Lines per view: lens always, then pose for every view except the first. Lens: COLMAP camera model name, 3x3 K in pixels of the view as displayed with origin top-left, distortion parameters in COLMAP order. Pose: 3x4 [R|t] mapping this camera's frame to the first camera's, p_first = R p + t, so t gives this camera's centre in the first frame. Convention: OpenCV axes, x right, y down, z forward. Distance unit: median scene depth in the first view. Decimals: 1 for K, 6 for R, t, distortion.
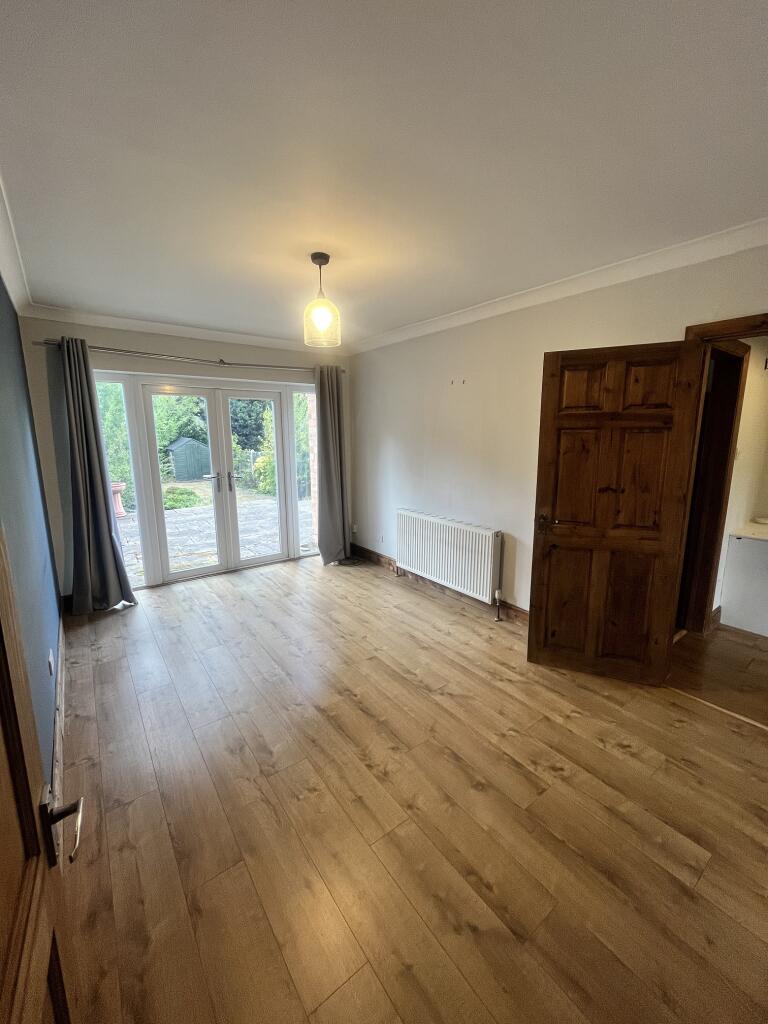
lens RADIAL K [[414.6, 0, 388.0], [0, 414.6, 508.4], [0, 0, 1]] dist [-0.003727, -0.000229]
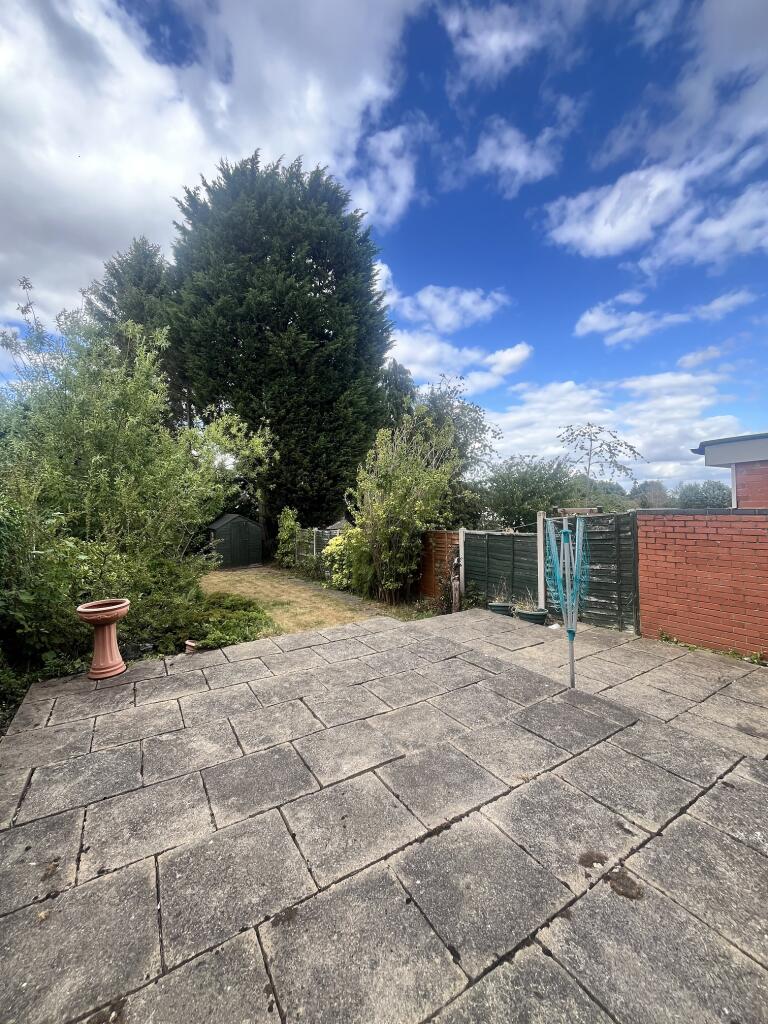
lens RADIAL K [[414.6, 0, 382.0], [0, 414.6, 513.4], [0, 0, 1]] dist [-0.003727, -0.000229]
pose [[0.996614, -0.008077, -0.081827, -0.165578], [-0.006146, 0.985061, -0.172094, -0.042453], [0.081995, 0.172015, 0.981676, 0.292015]]
